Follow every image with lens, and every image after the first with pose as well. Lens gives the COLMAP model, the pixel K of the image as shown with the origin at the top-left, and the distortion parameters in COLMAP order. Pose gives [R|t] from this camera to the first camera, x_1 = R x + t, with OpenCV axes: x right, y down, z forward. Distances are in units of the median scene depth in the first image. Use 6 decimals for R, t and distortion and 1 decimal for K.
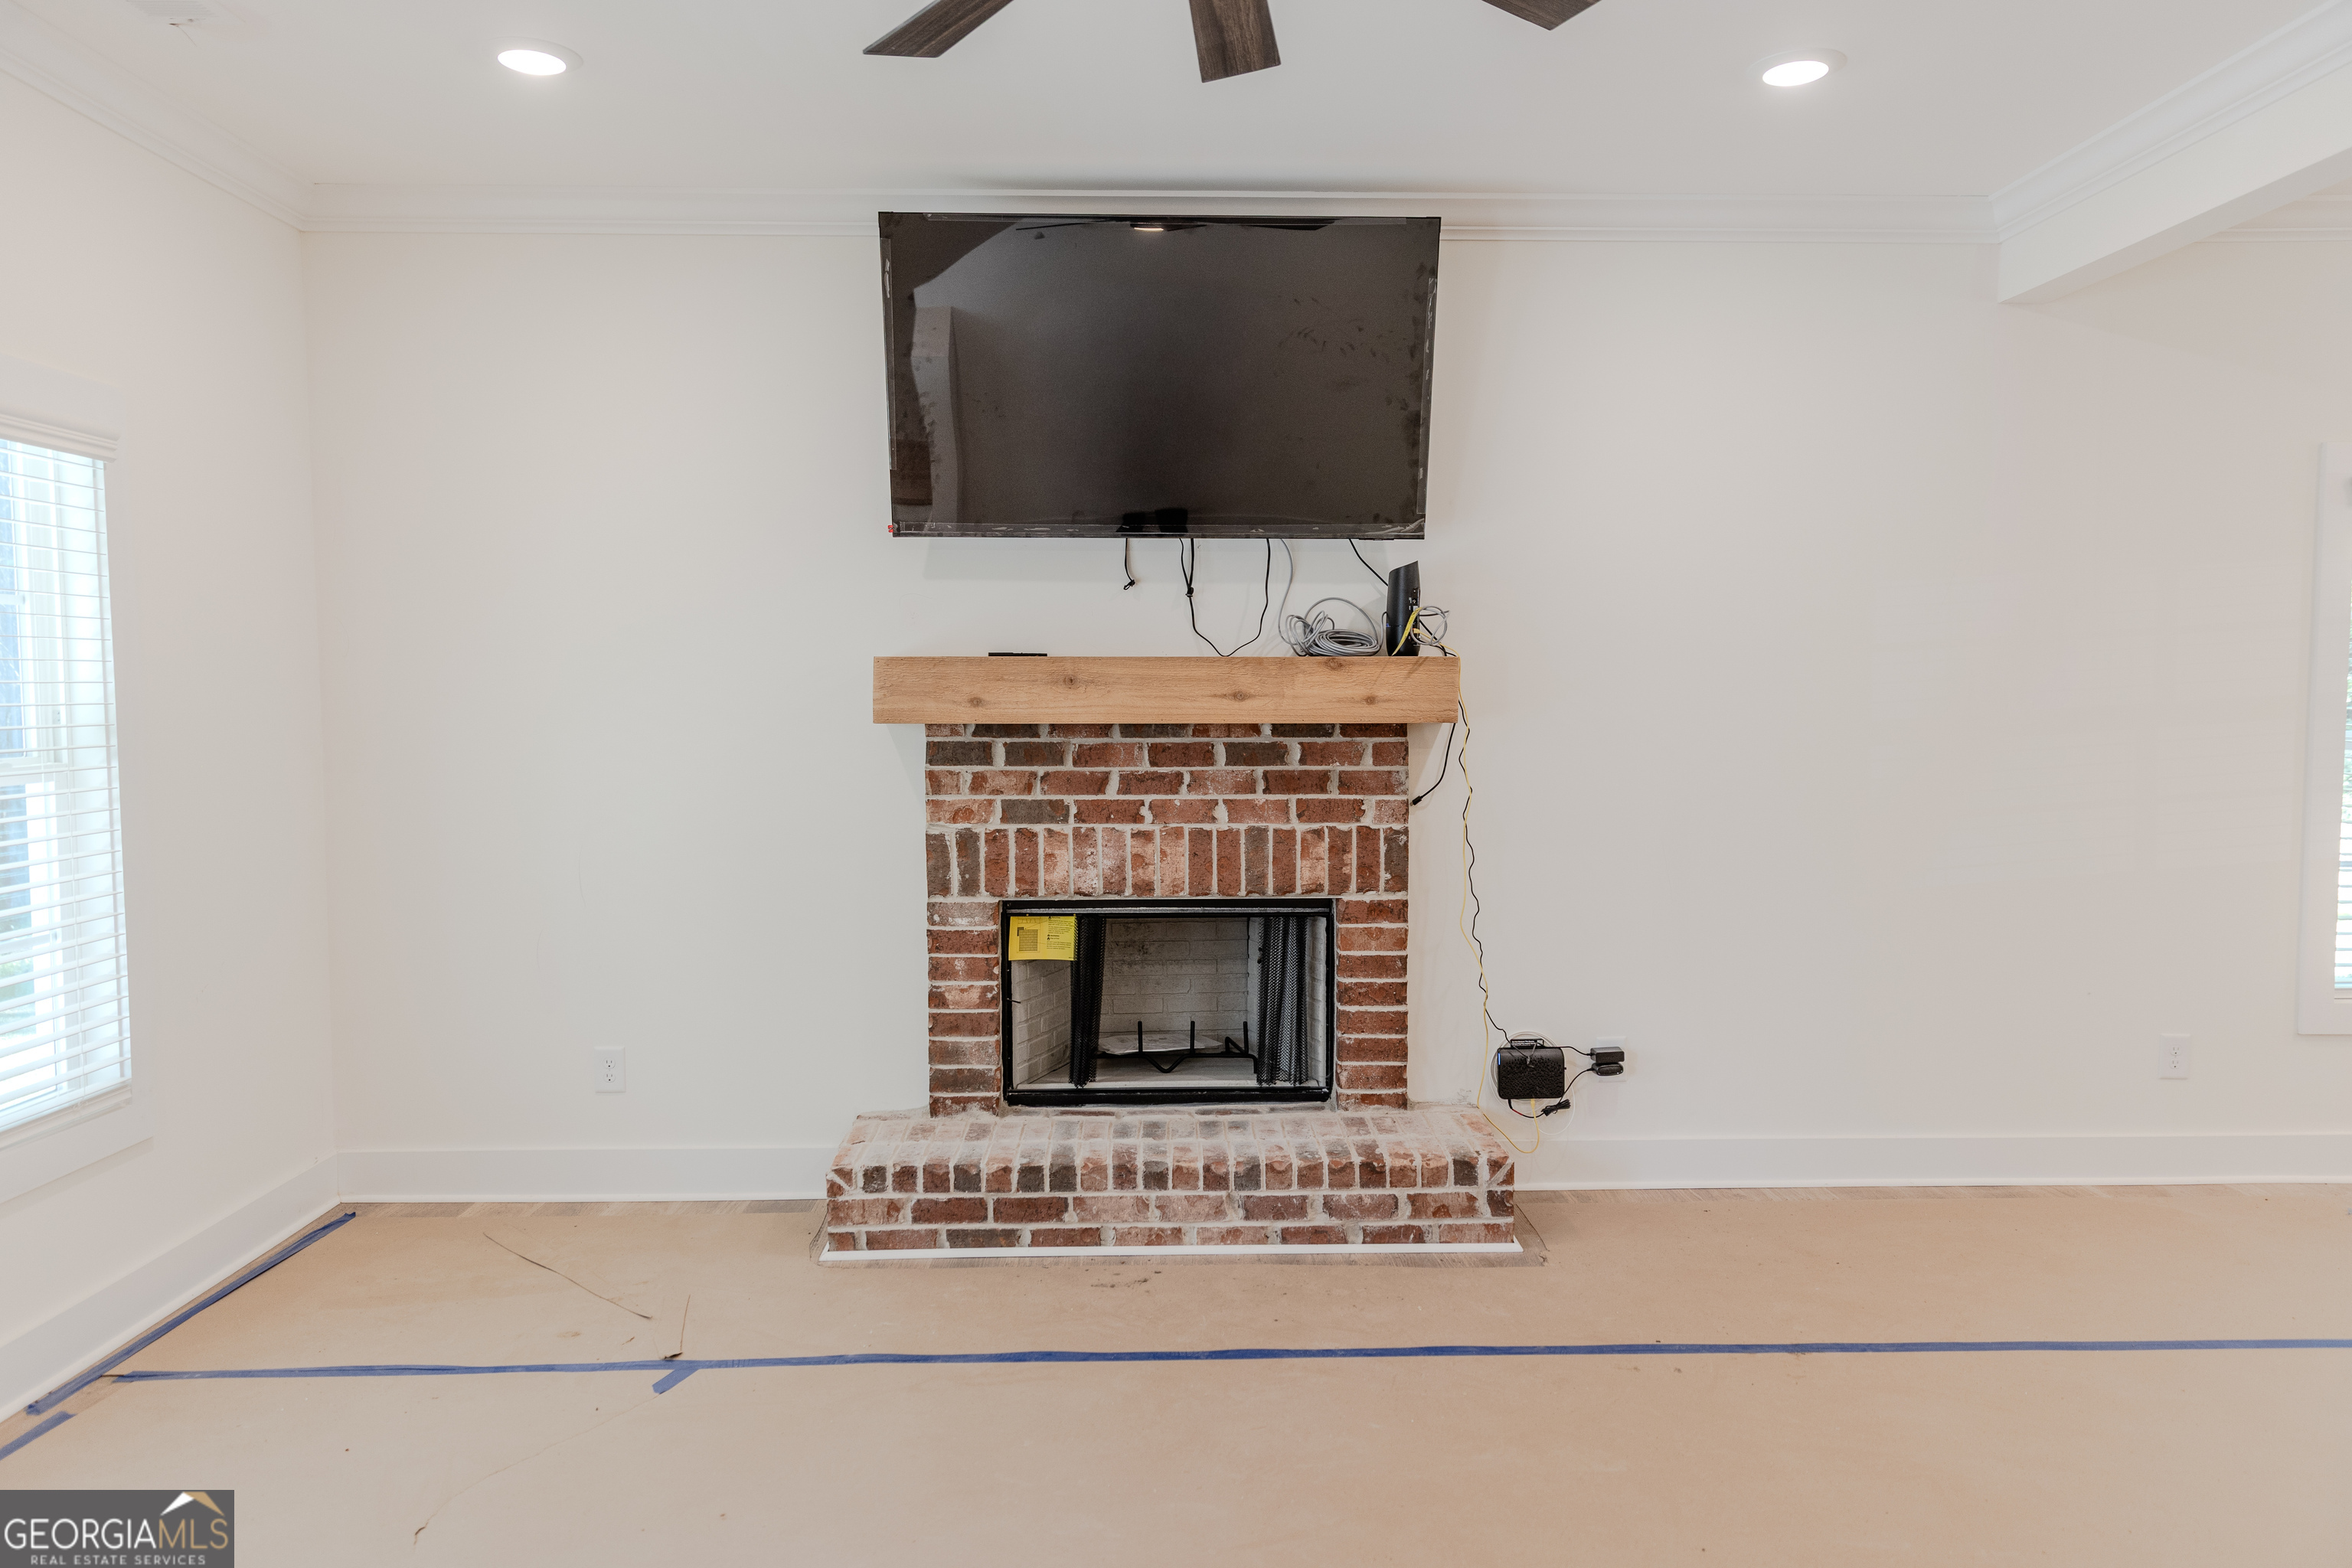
lens RADIAL K [[1557.9, 0, 1176.9], [0, 1557.9, 782.8], [0, 0, 1]] dist [0.011205, -0.002691]
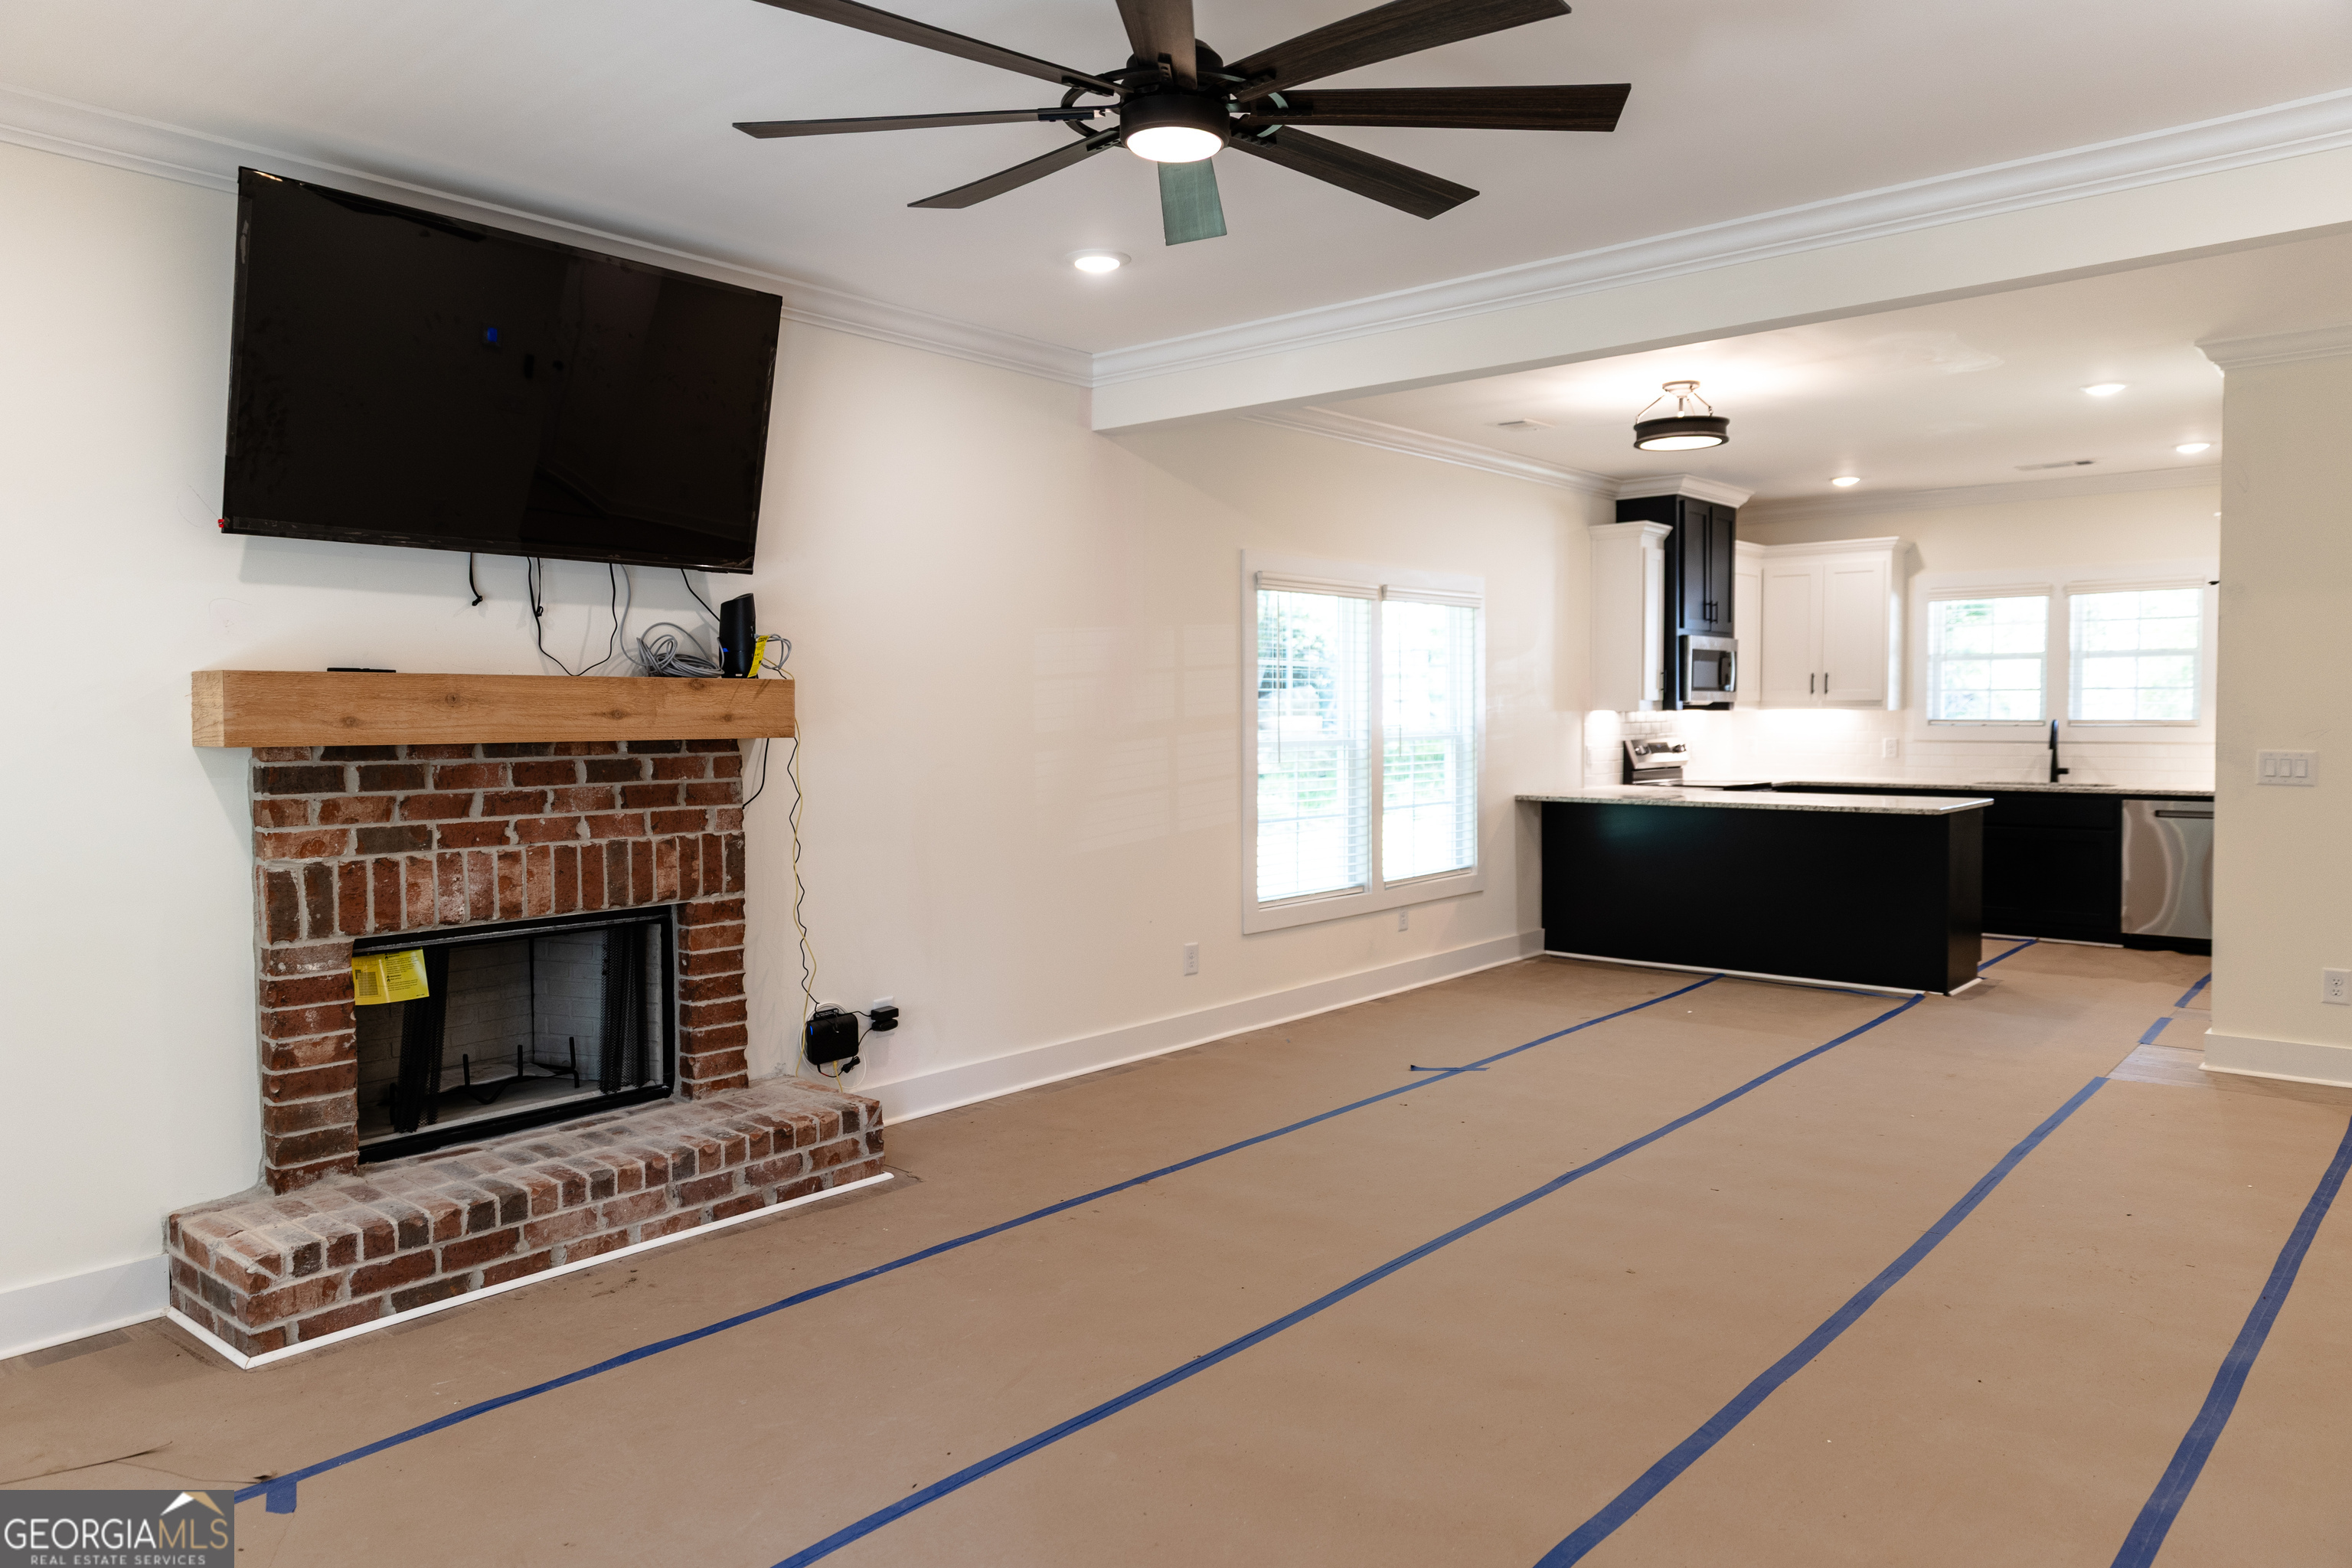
lens RADIAL K [[1557.9, 0, 1179.3], [0, 1557.9, 780.3], [0, 0, 1]] dist [0.011205, -0.002691]
pose [[0.669321, -0.034446, 0.742174, -0.469398], [0.048133, 0.998837, 0.002951, 0.003046], [-0.741412, 0.033748, 0.670201, 0.024858]]
